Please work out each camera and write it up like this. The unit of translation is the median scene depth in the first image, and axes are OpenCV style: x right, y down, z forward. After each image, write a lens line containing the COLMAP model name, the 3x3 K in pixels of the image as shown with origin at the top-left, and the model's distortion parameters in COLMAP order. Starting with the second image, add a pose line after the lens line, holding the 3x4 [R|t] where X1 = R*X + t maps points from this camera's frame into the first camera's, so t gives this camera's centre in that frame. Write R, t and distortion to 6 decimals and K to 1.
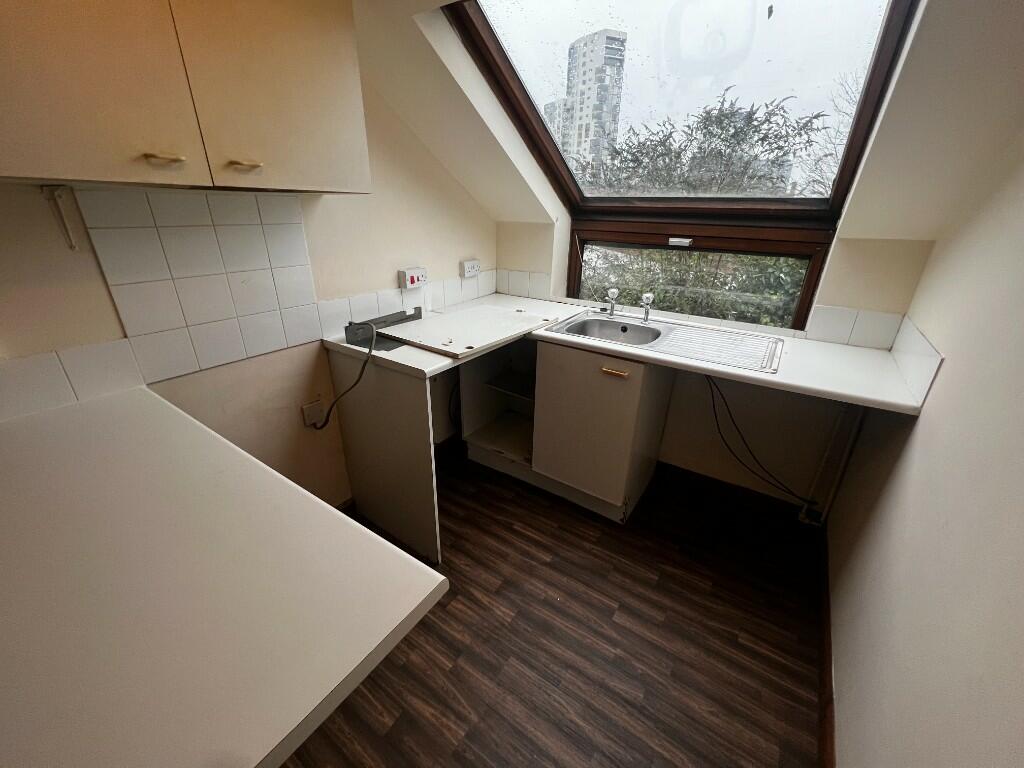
lens RADIAL K [[409.6, 0, 513.8], [0, 409.6, 385.8], [0, 0, 1]] dist [0.002726, 0.000131]
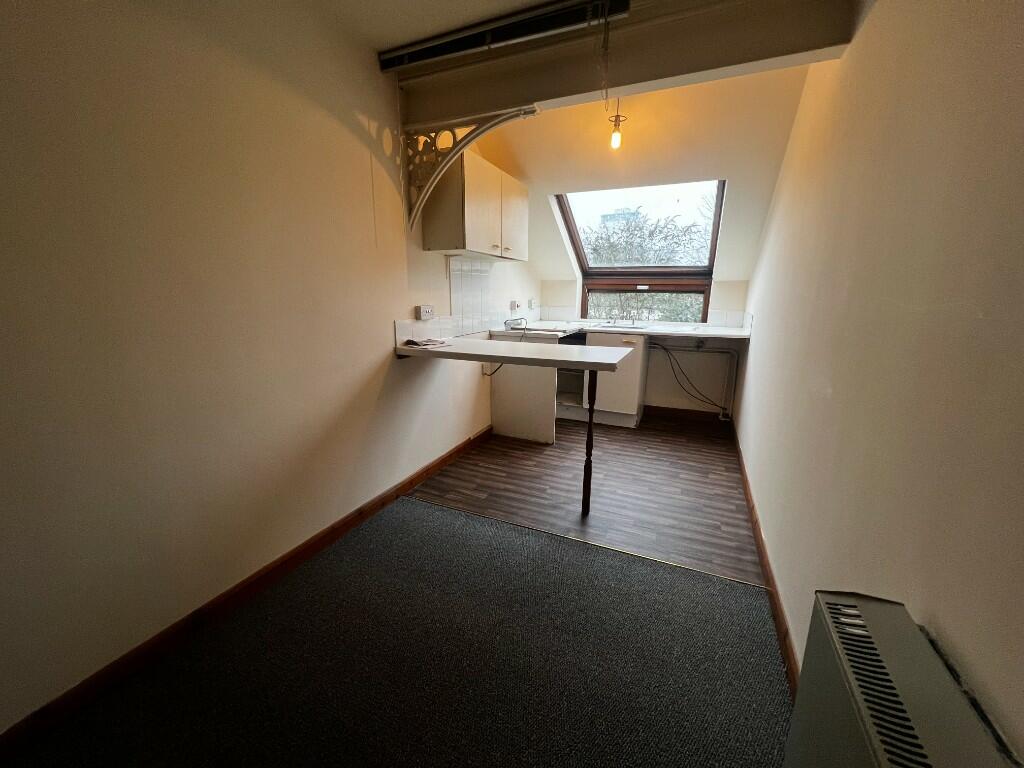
lens RADIAL K [[409.6, 0, 509.5], [0, 409.6, 385.1], [0, 0, 1]] dist [0.002726, 0.000131]
pose [[0.985079, -0.045355, 0.166021, -0.601133], [0.074000, 0.982548, -0.170654, 0.415848], [-0.155383, 0.180393, 0.971244, -0.762362]]
